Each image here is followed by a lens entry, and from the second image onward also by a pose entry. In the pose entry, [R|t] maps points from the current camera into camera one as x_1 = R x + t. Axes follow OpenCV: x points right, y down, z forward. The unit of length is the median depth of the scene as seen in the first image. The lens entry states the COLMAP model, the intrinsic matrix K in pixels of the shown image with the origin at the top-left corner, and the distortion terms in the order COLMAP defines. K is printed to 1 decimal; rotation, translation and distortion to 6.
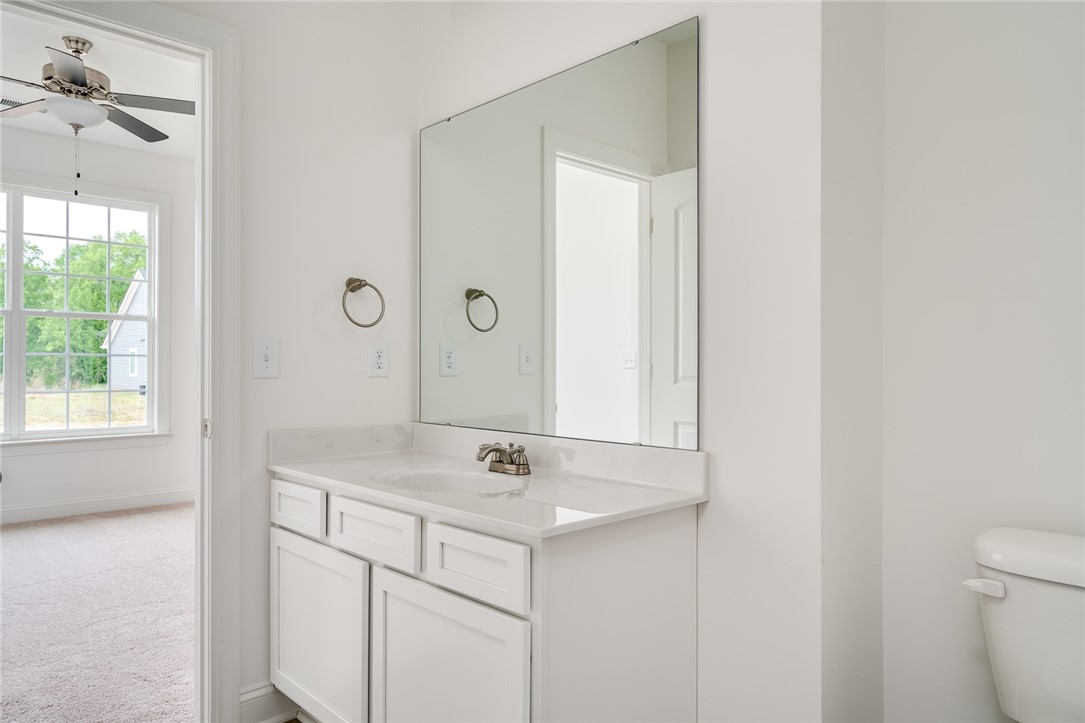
lens RADIAL K [[734.4, 0, 543.6], [0, 734.4, 366.8], [0, 0, 1]] dist [-0.000421, 0.000500]
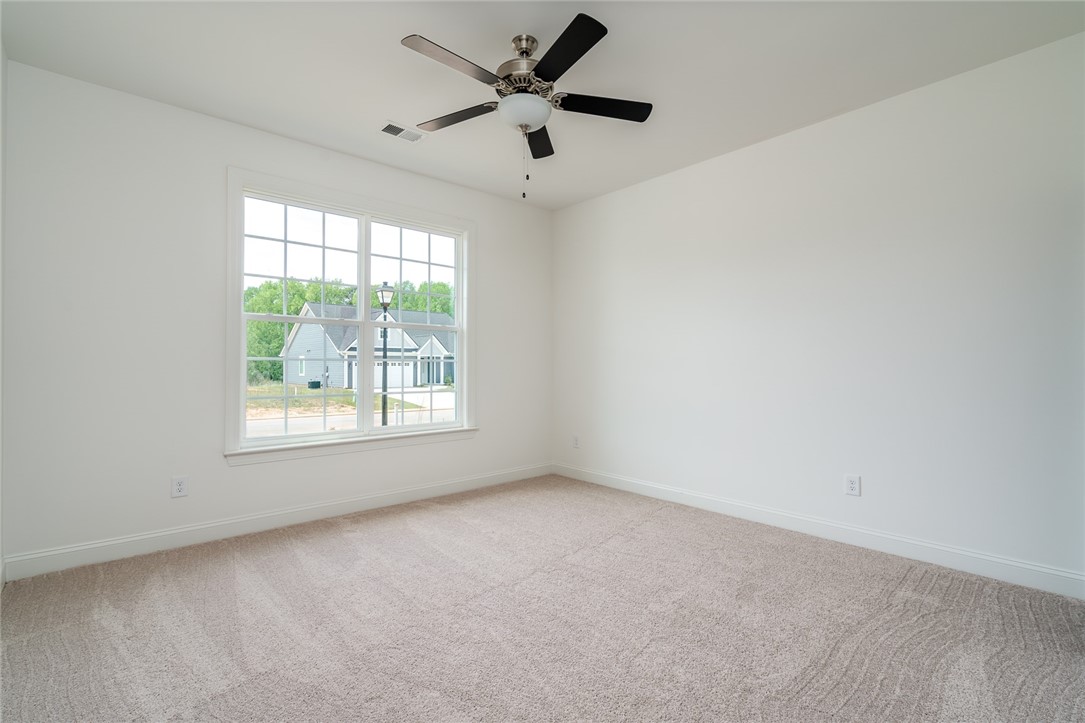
lens RADIAL K [[503.0, 0, 538.4], [0, 503.0, 366.0], [0, 0, 1]] dist [0.003117, 0.000412]
pose [[0.998845, -0.003358, -0.047924, -0.375289], [0.003186, 0.999988, -0.003668, -0.004232], [0.047936, 0.003511, 0.998844, 0.210843]]
